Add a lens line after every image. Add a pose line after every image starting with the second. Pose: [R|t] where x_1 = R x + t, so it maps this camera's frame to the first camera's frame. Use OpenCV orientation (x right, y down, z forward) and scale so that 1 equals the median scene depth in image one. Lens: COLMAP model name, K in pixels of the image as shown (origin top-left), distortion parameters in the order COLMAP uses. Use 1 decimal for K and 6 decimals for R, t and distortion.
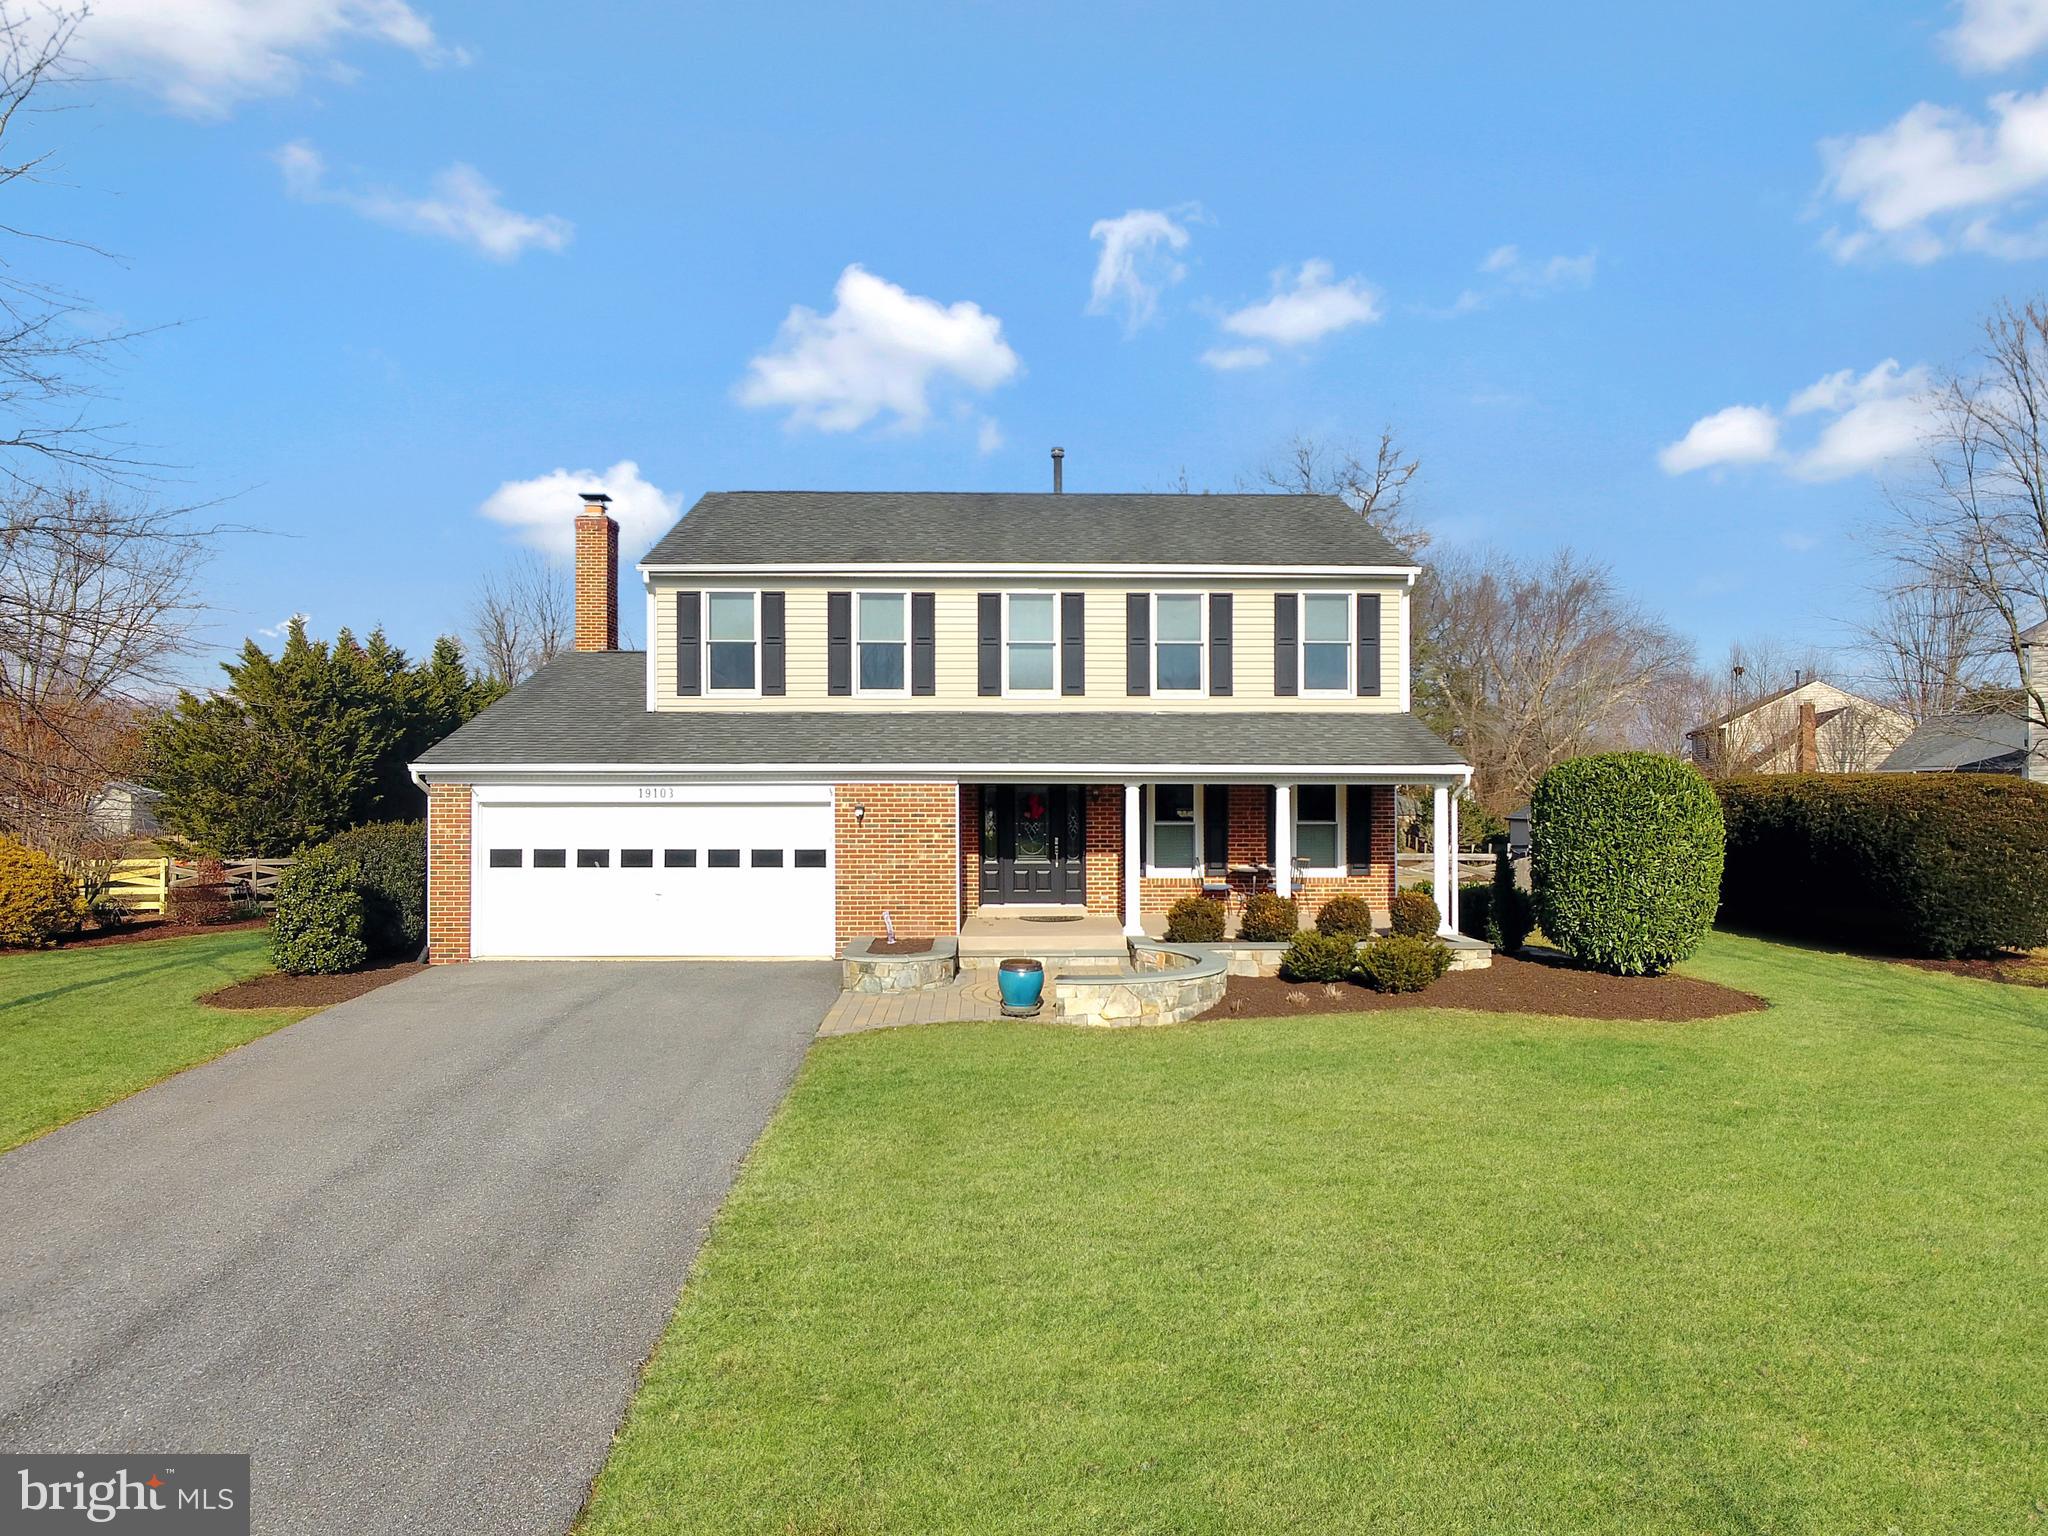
lens RADIAL K [[1516.7, 0, 1030.3], [0, 1516.7, 797.9], [0, 0, 1]] dist [0.006055, -0.001706]
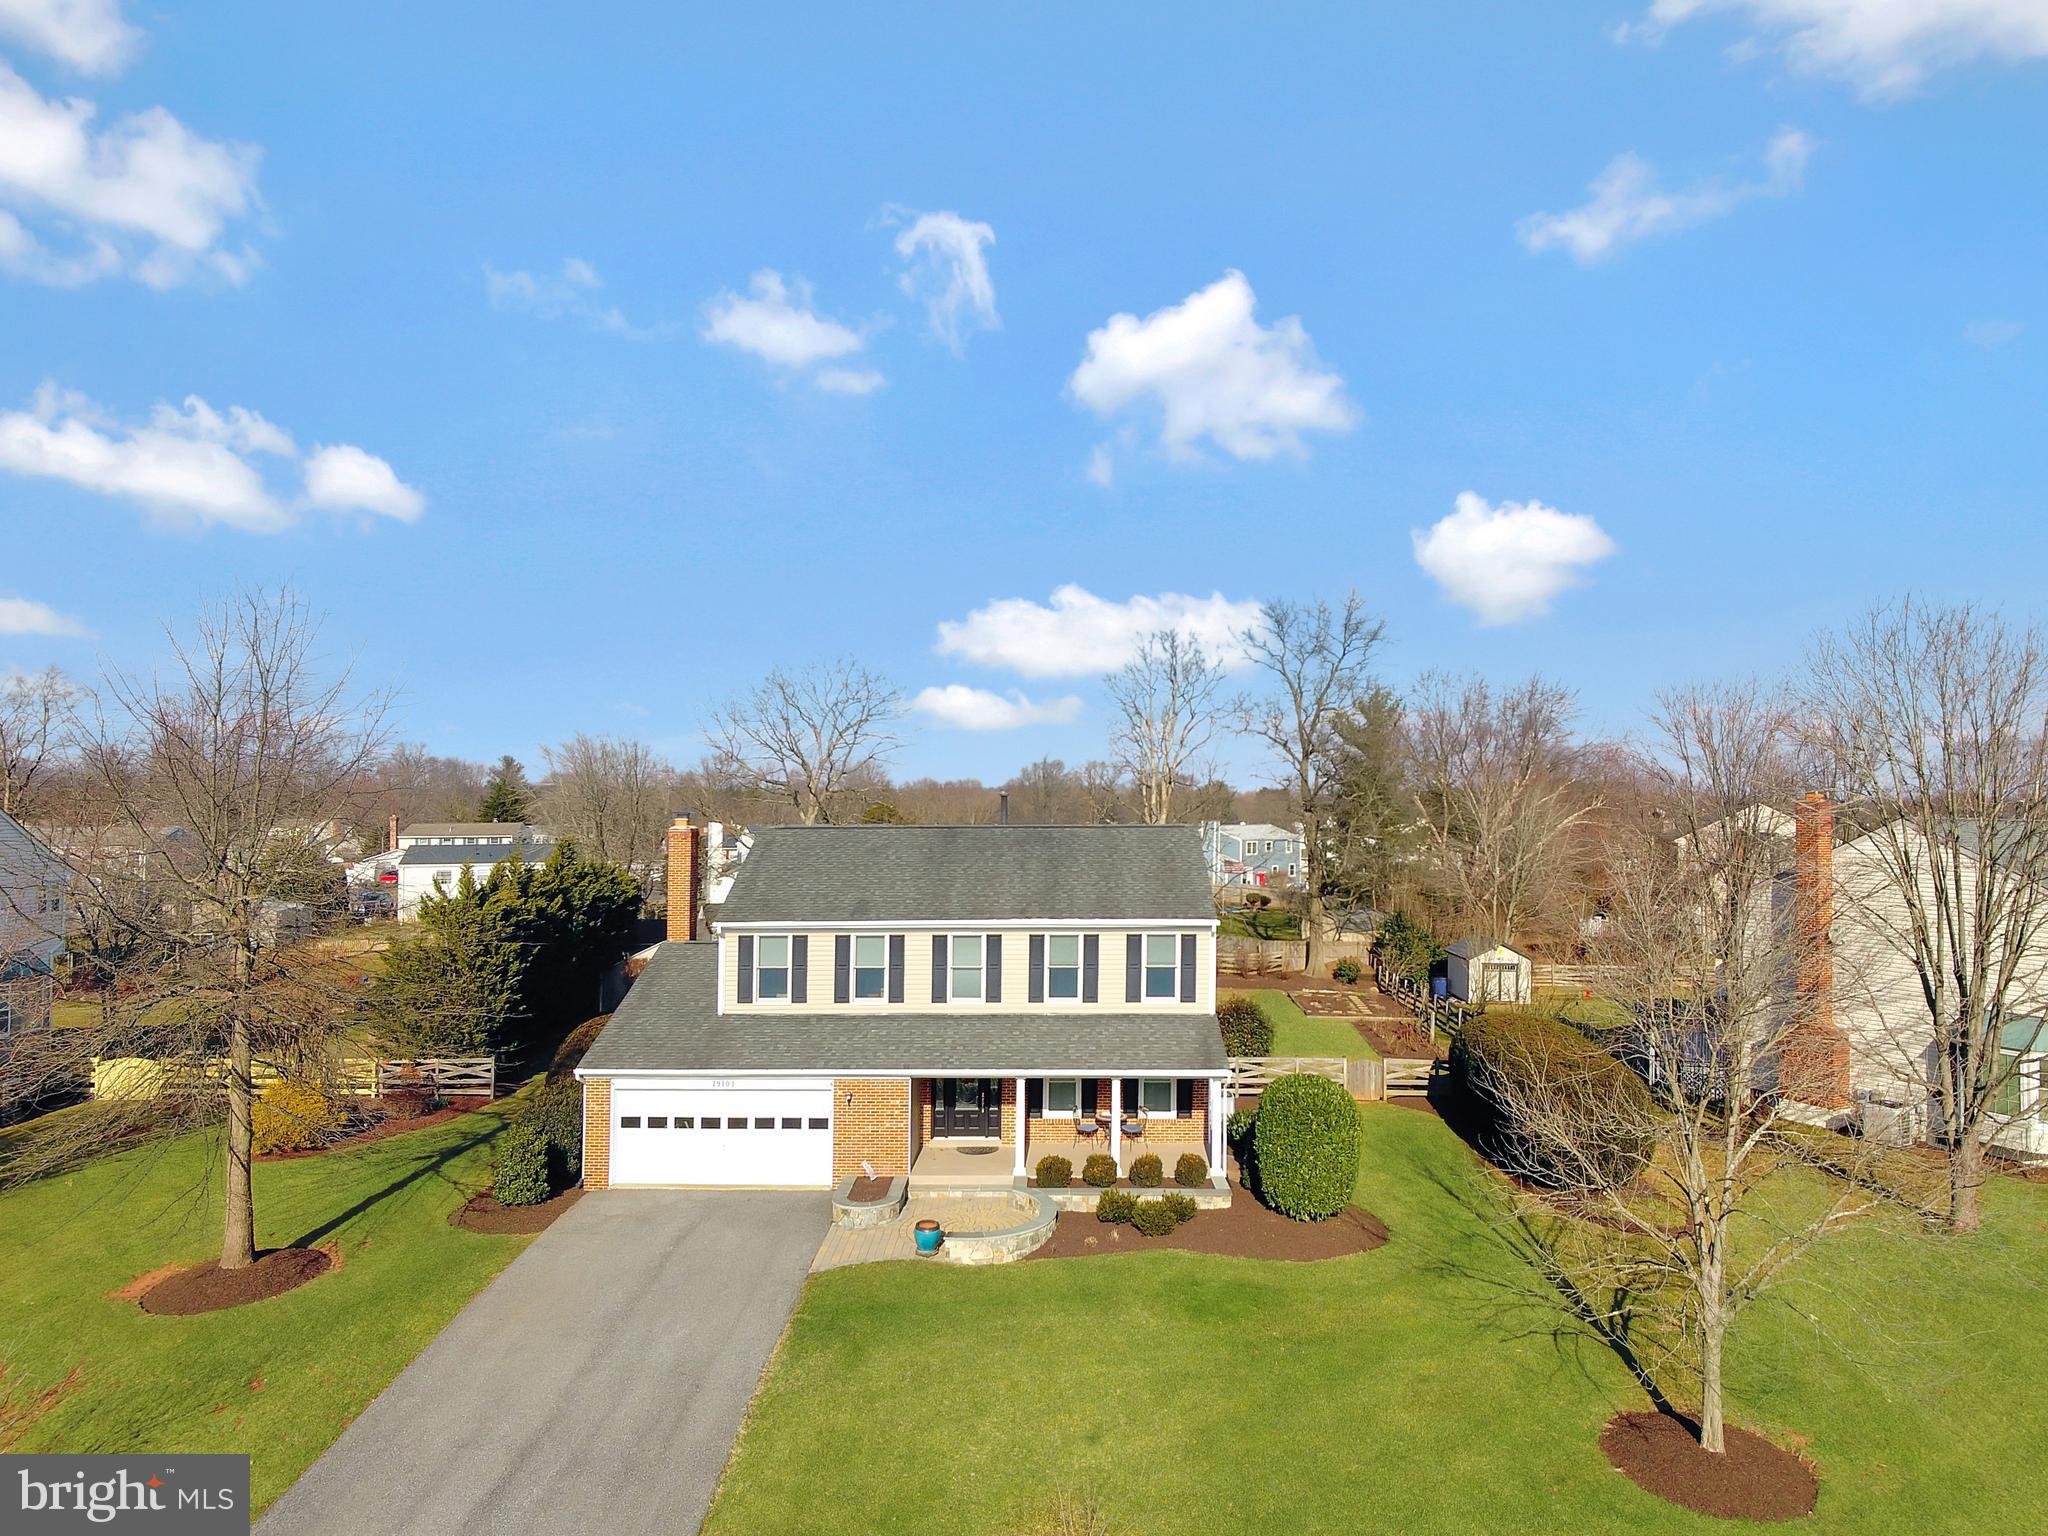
lens RADIAL K [[1540.4, 0, 1047.0], [0, 1540.4, 764.3], [0, 0, 1]] dist [0.002543, -0.000994]
pose [[0.999505, 0.007817, -0.030473, 0.129531], [-0.008767, 0.999475, -0.031177, -0.263121], [0.030213, 0.031429, 0.999049, -0.571204]]
